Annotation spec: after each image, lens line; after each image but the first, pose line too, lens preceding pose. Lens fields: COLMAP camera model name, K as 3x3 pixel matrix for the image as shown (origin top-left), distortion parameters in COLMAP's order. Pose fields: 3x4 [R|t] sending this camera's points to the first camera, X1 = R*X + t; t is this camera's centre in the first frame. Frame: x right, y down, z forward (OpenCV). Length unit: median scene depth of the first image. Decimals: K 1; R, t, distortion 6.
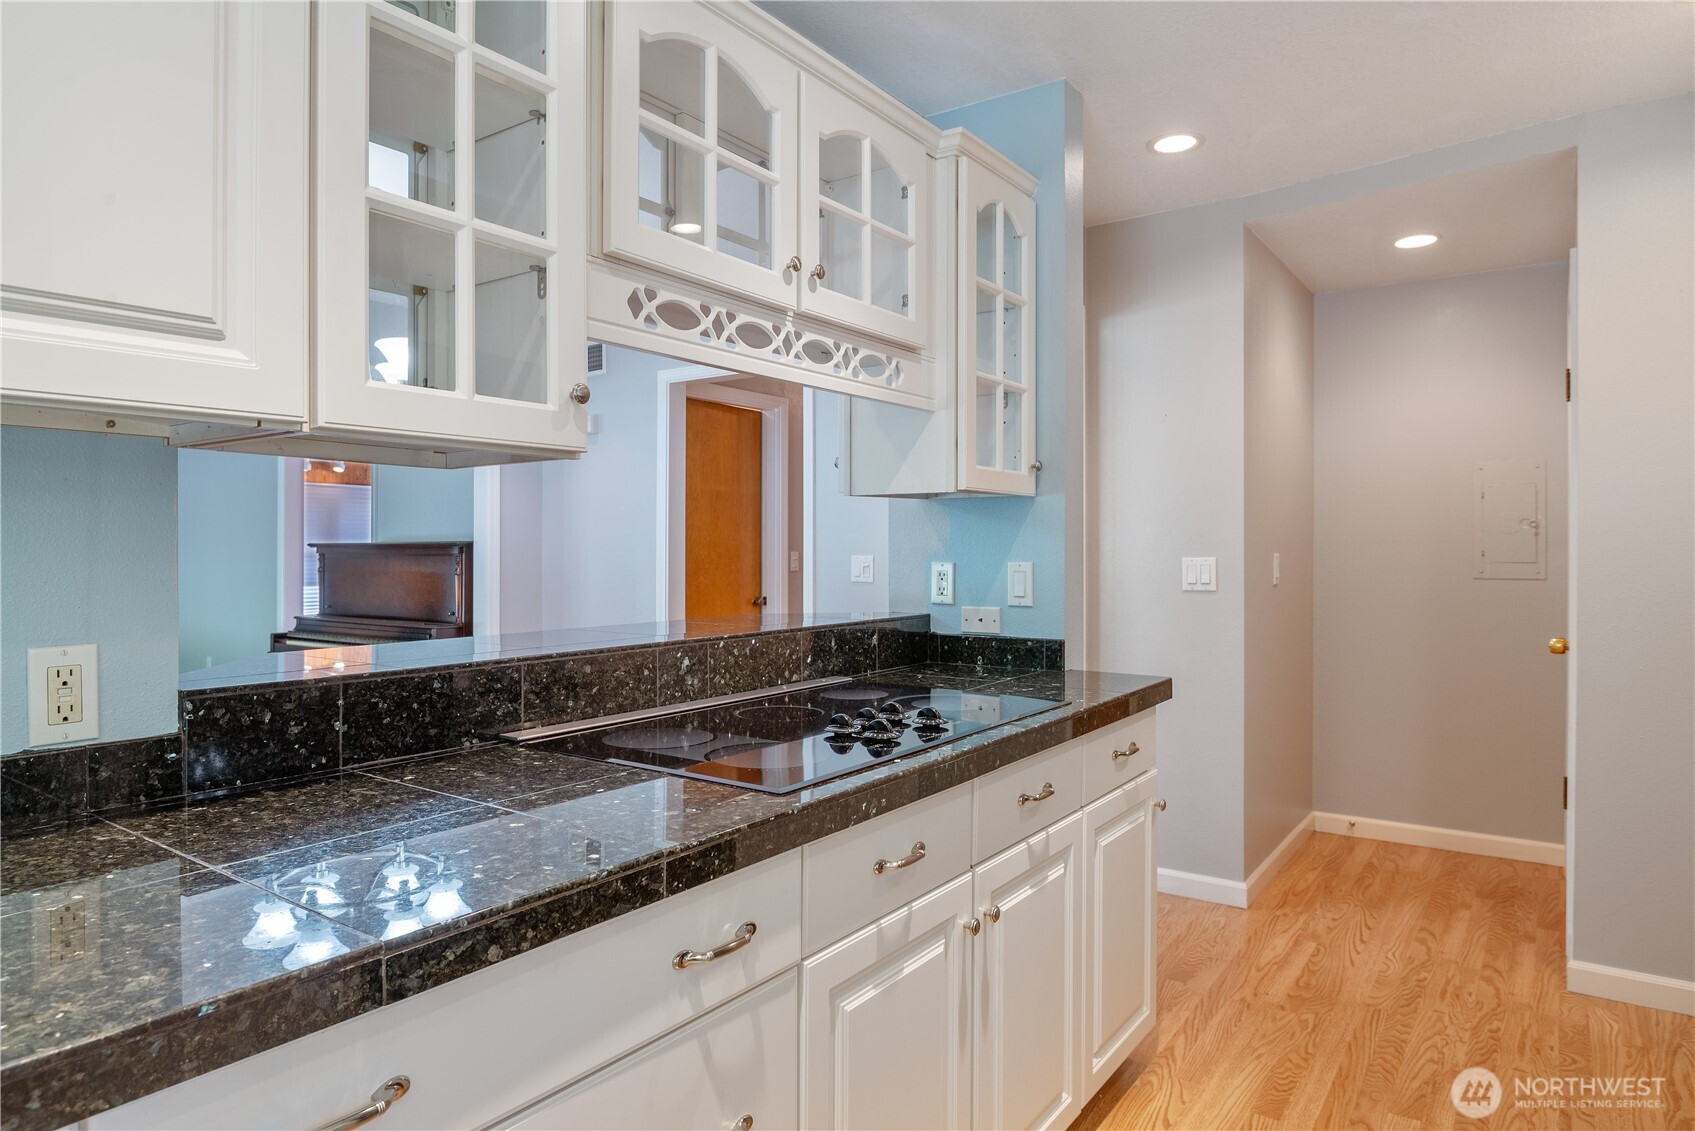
lens RADIAL K [[1017.8, 0, 851.5], [0, 1017.8, 532.1], [0, 0, 1]] dist [-0.031661, 0.001875]
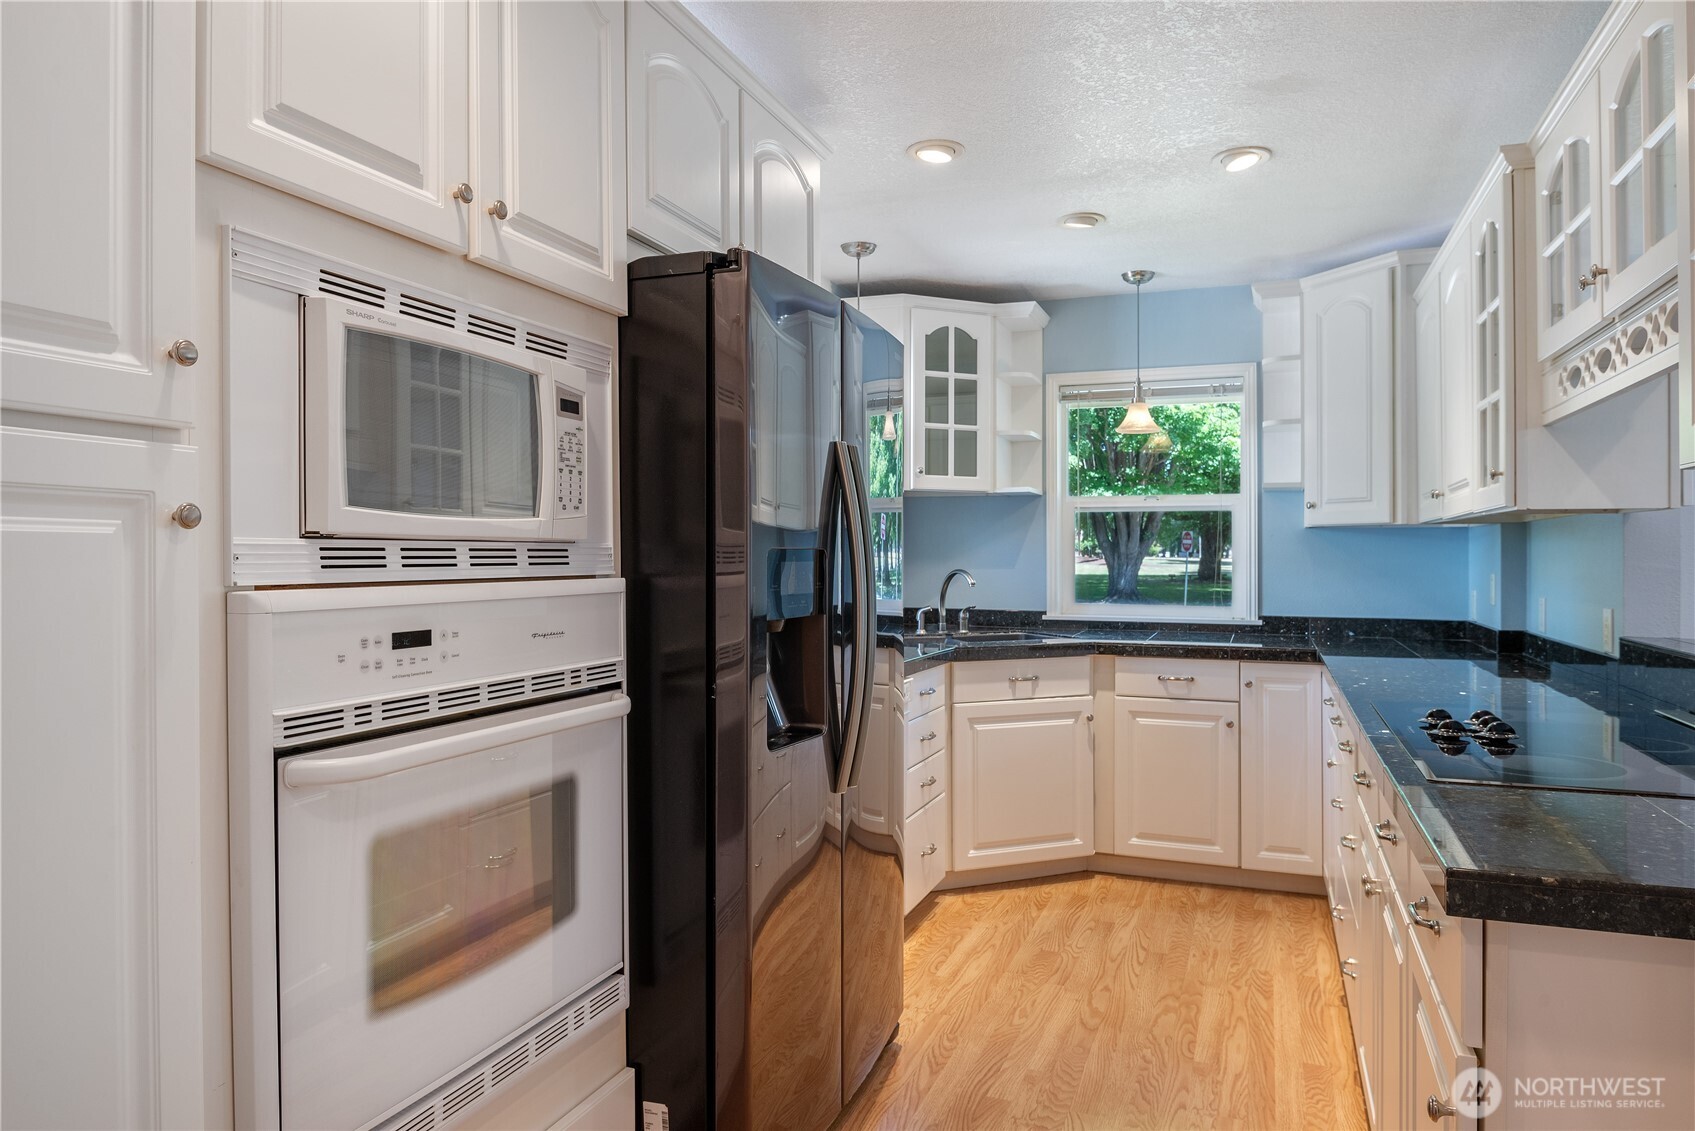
lens RADIAL K [[1030.5, 0, 847.5], [0, 1030.5, 565.5], [0, 0, 1]] dist [-0.012865, -0.002629]
pose [[-0.974156, -0.002491, -0.225861, 0.907642], [-0.002080, 0.999996, -0.002058, 0.005932], [0.225865, -0.001535, -0.974157, 1.712128]]
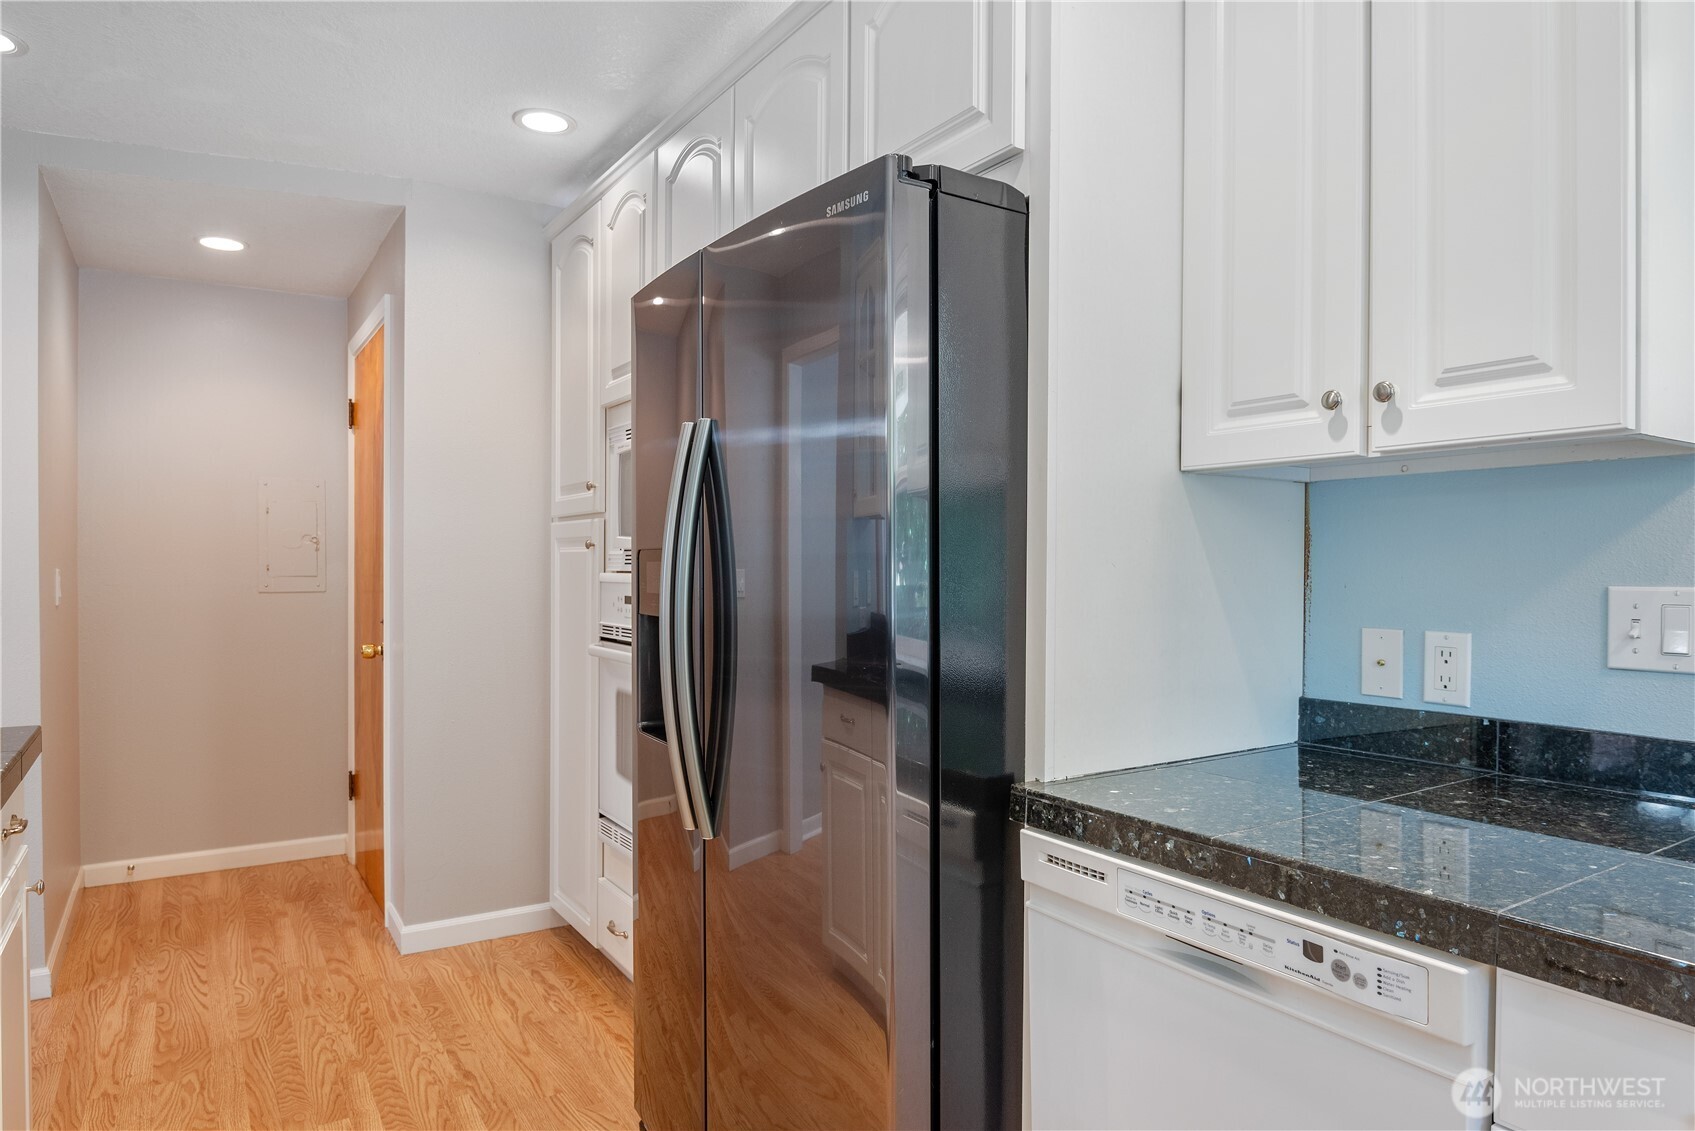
lens RADIAL K [[1030.5, 0, 847.5], [0, 1030.5, 565.5], [0, 0, 1]] dist [-0.012865, -0.002629]
pose [[0.378139, -0.003259, 0.925743, -0.144894], [-0.016110, 0.999819, 0.010100, -0.001503], [-0.925609, -0.018733, 0.378018, 0.086295]]
